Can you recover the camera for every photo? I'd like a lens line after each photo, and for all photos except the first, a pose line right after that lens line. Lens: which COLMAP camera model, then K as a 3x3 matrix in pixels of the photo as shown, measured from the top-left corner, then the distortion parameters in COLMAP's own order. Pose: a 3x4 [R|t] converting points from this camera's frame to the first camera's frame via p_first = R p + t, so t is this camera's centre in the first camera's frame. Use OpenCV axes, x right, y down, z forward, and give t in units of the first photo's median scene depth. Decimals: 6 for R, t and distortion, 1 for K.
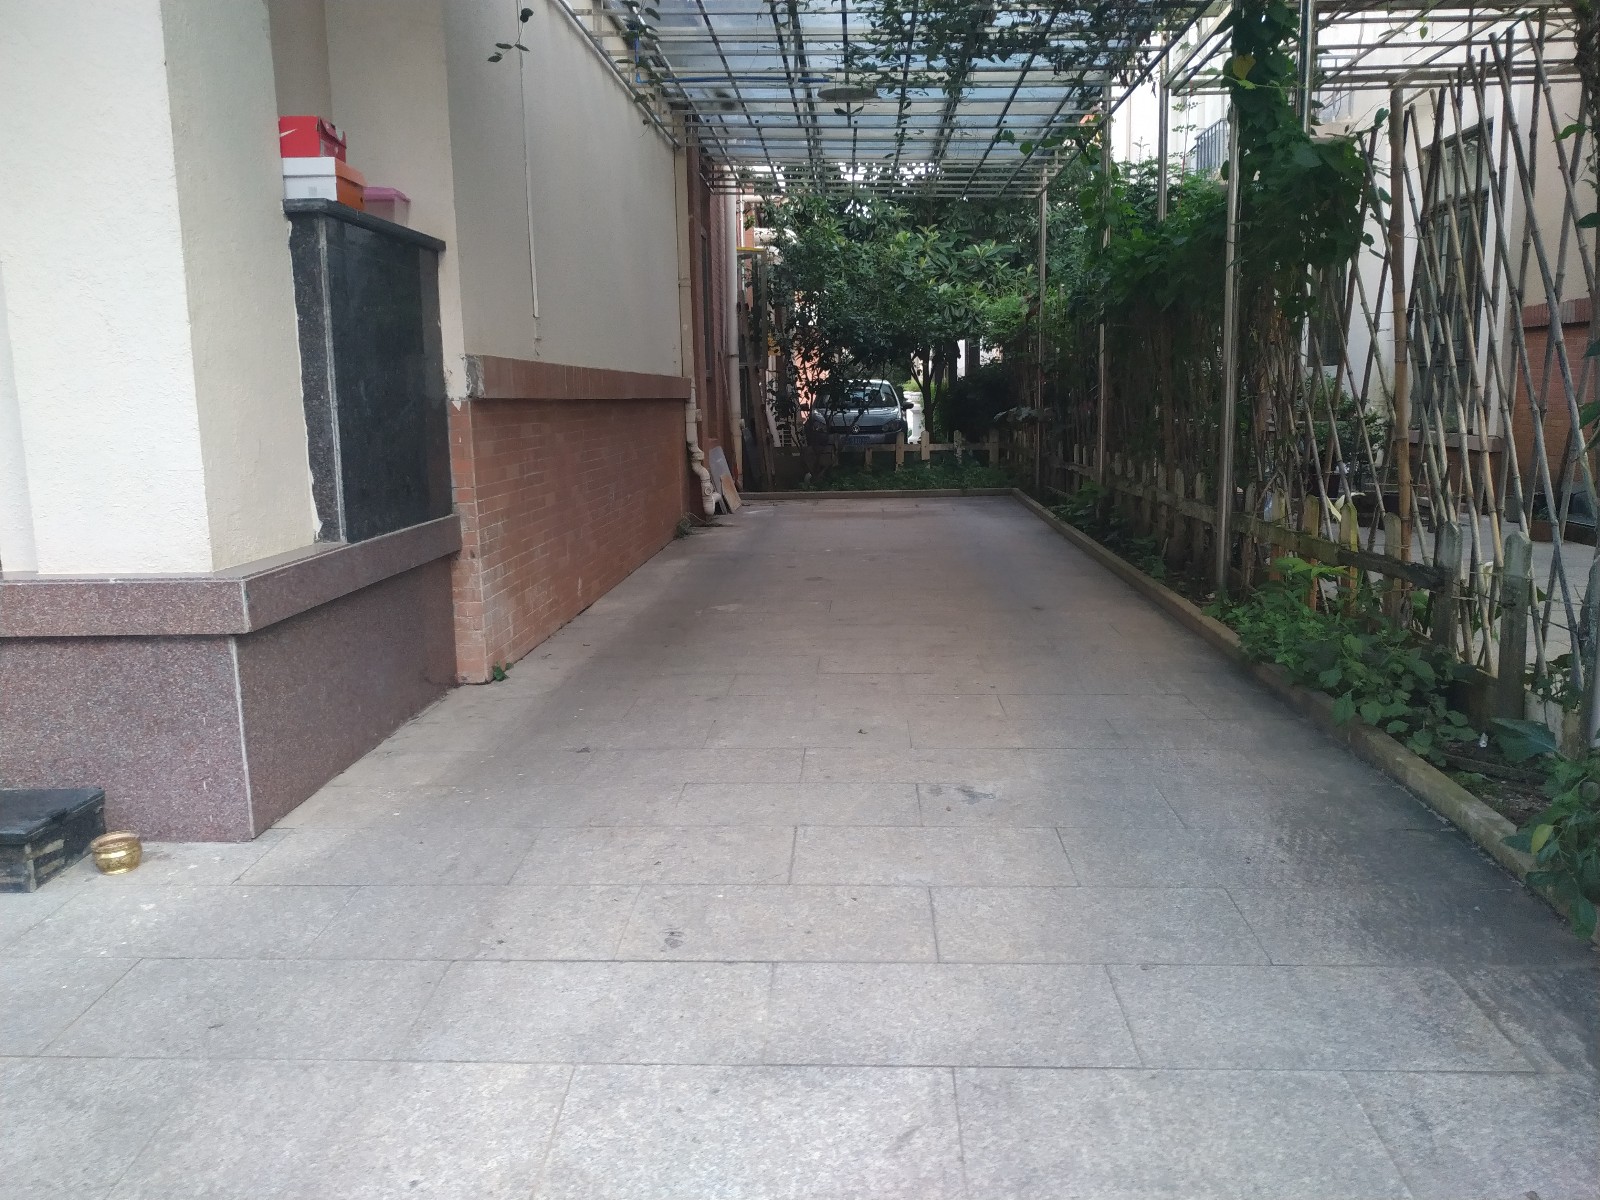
lens RADIAL K [[1177.7, 0, 797.7], [0, 1177.7, 594.4], [0, 0, 1]] dist [0.008659, -0.026042]
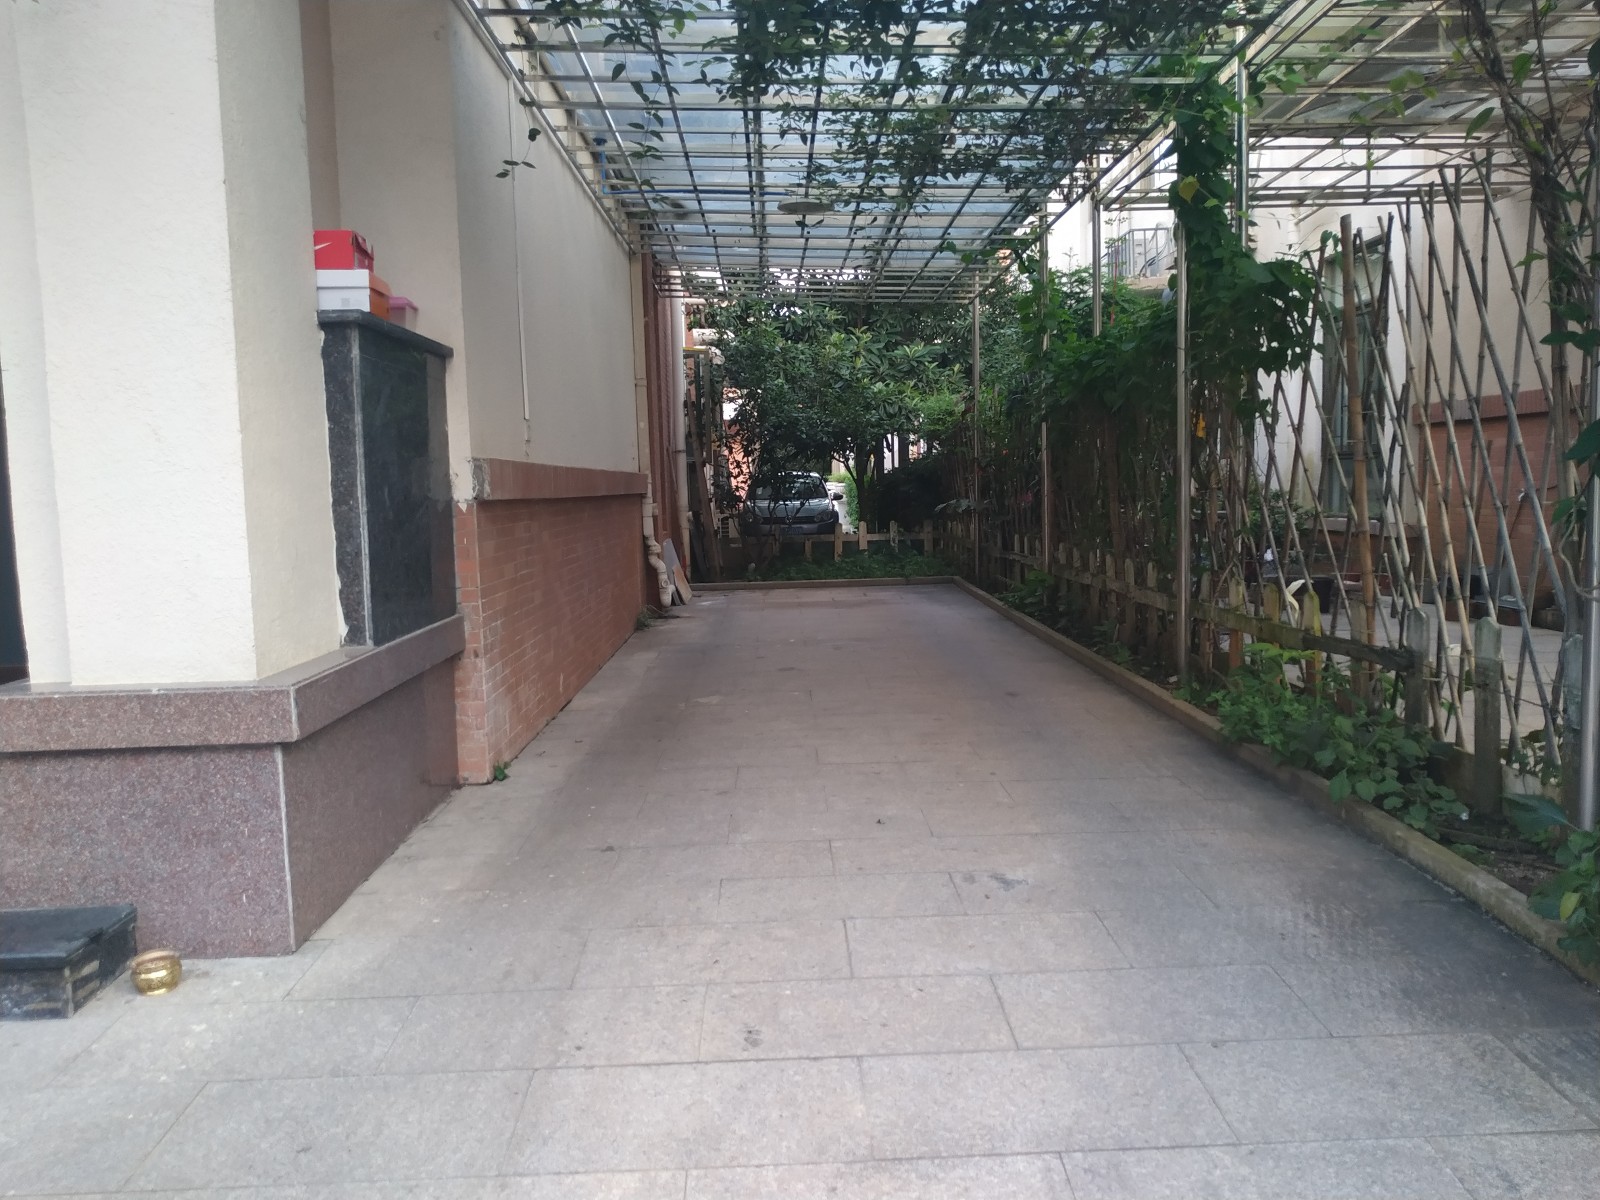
lens RADIAL K [[1164.7, 0, 800.0], [0, 1164.7, 600.0], [0, 0, 1]] dist [0.001111, -0.008272]
pose [[0.996659, -0.014220, 0.080432, -0.106220], [0.019728, 0.997482, -0.068114, -0.009158], [-0.079261, 0.069473, 0.994430, -0.015029]]
